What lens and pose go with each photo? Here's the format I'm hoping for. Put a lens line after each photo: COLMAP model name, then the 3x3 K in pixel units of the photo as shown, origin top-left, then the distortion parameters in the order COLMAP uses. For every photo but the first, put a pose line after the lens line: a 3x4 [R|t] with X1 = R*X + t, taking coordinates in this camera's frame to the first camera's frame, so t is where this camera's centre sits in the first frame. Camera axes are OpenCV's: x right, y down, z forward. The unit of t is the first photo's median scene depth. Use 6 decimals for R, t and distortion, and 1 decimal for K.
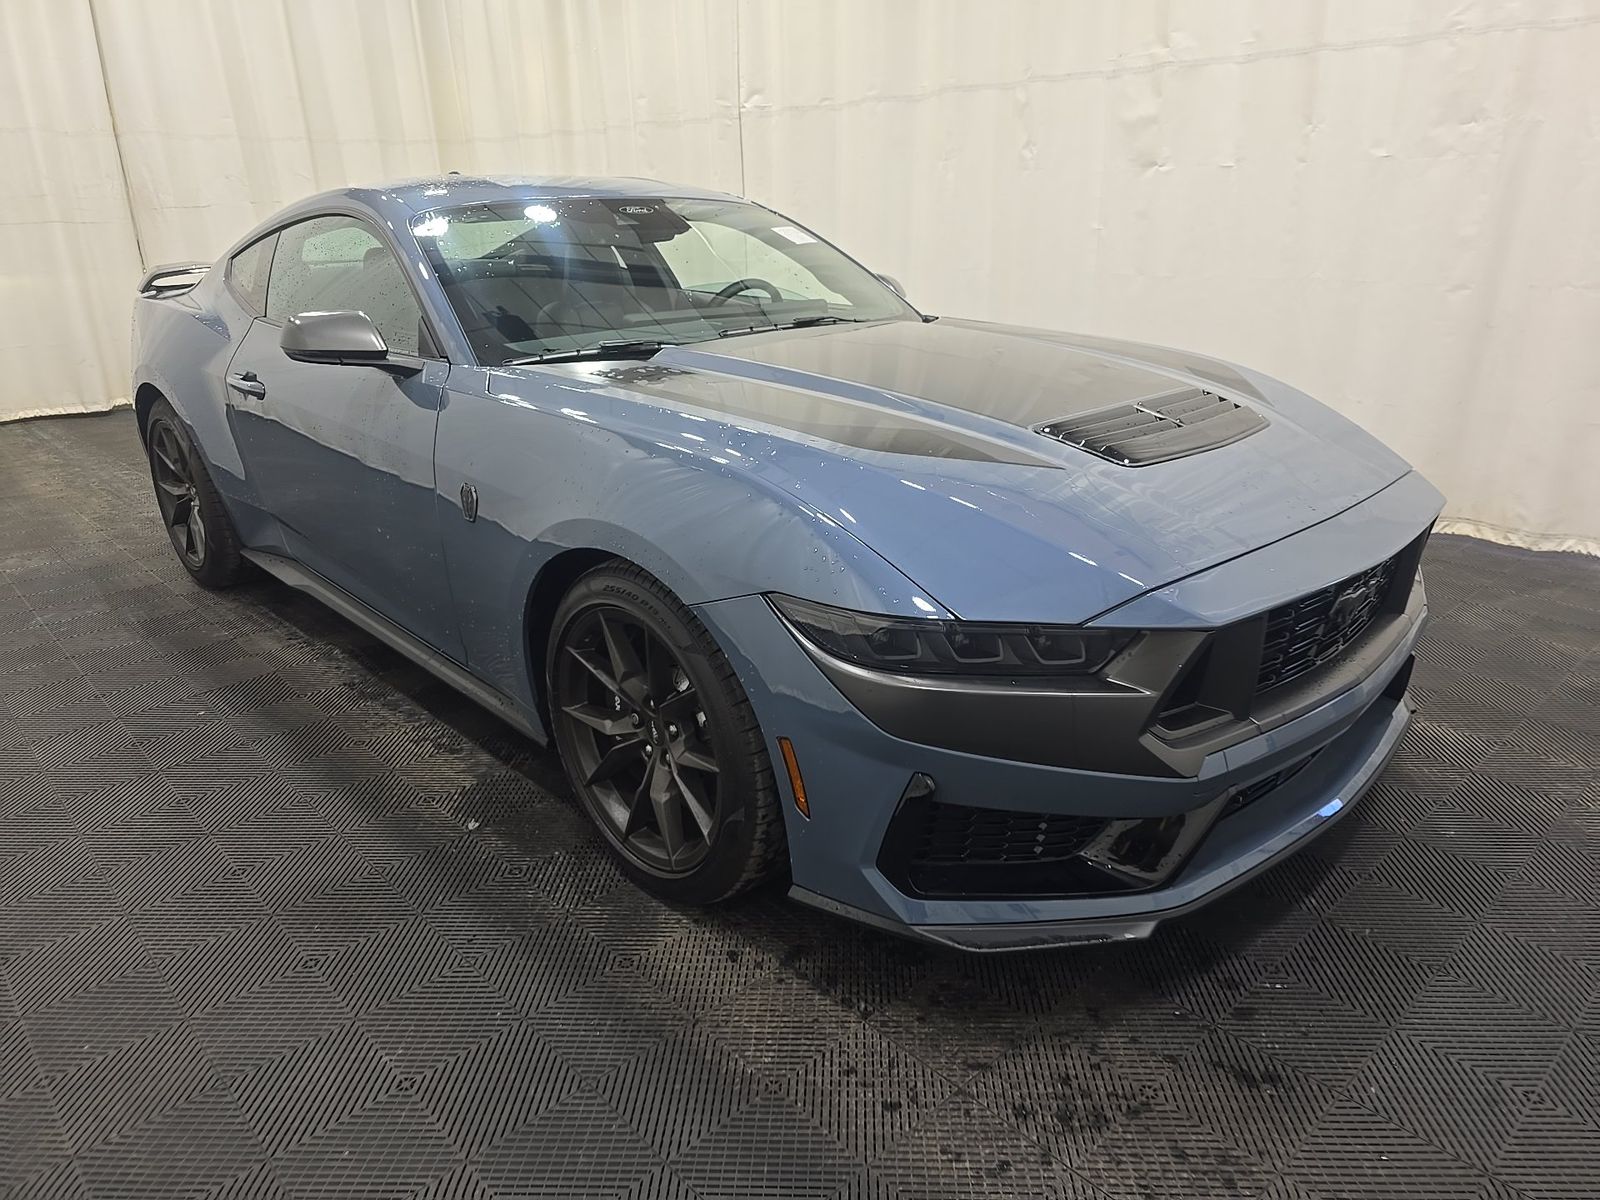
lens RADIAL K [[1057.6, 0, 764.7], [0, 1057.6, 607.2], [0, 0, 1]] dist [0.070385, -0.053269]
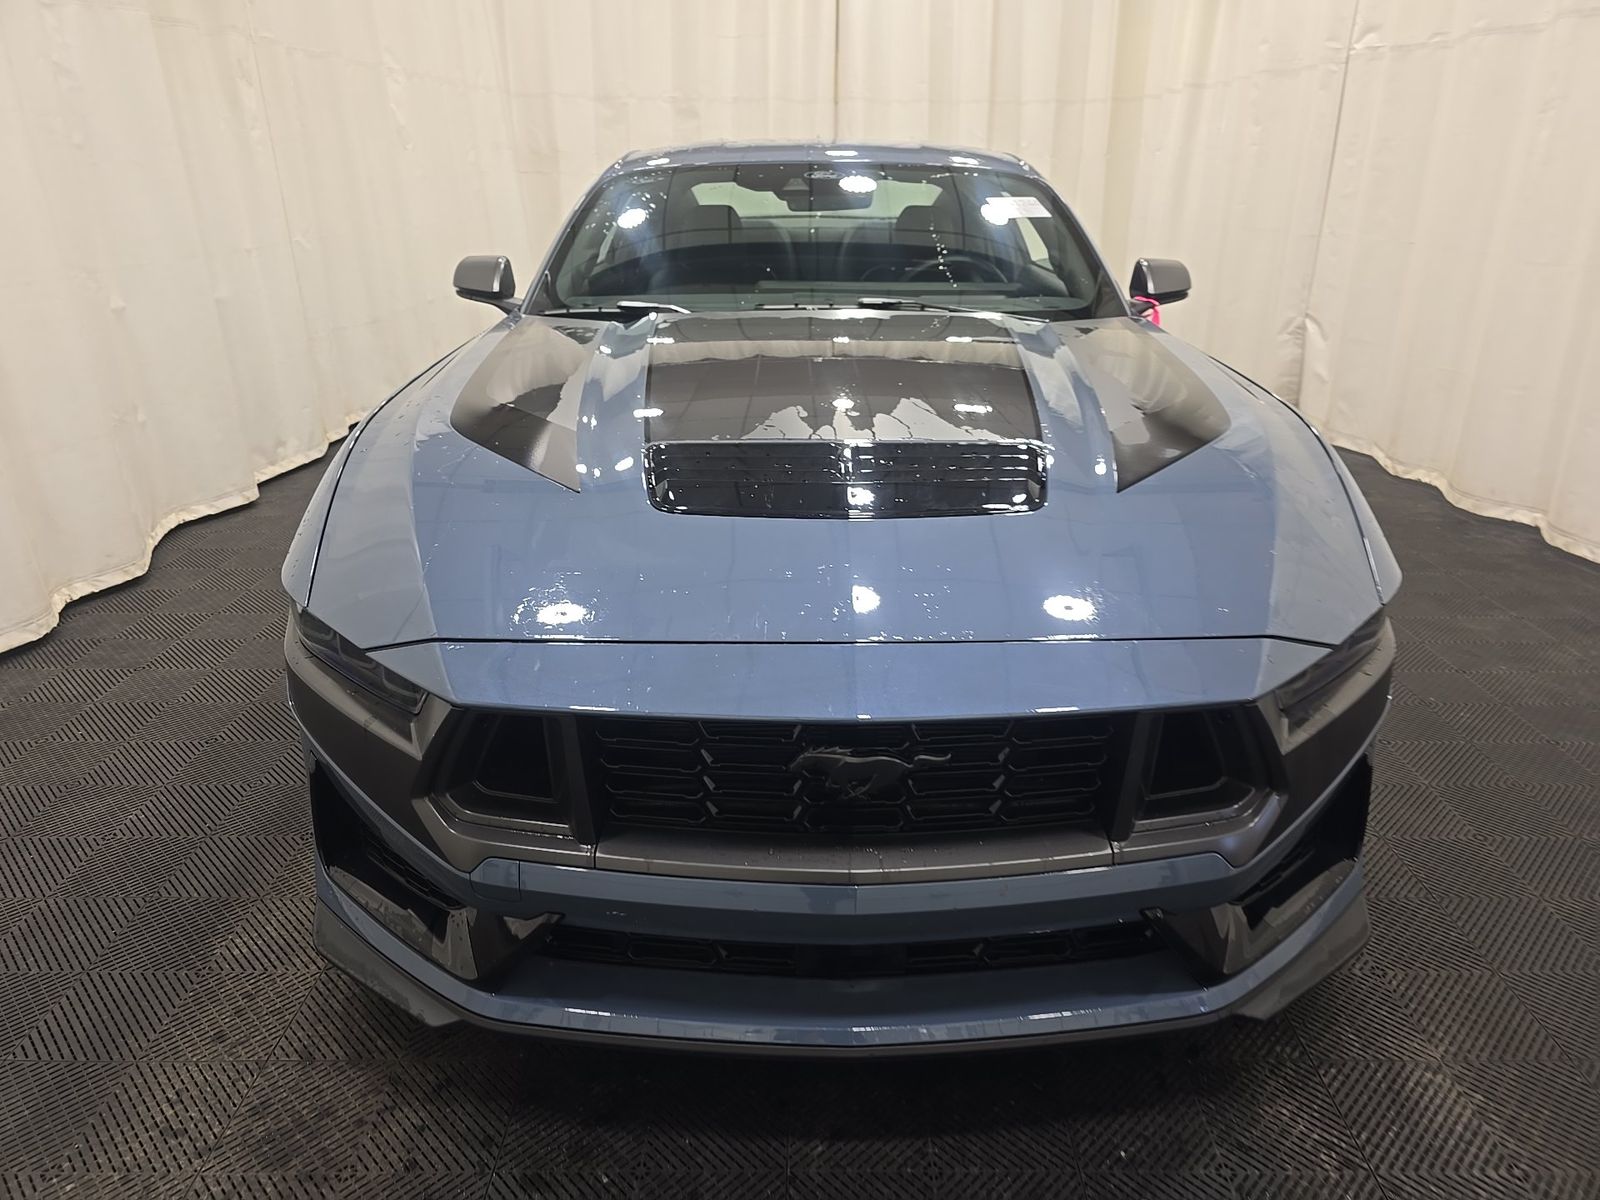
lens RADIAL K [[1057.6, 0, 764.7], [0, 1057.6, 607.2], [0, 0, 1]] dist [0.070385, -0.053269]
pose [[0.771383, 0.262158, -0.579864, 0.260669], [-0.243514, 0.963451, 0.111636, -0.048373], [0.587937, 0.055091, 0.807029, 0.115519]]
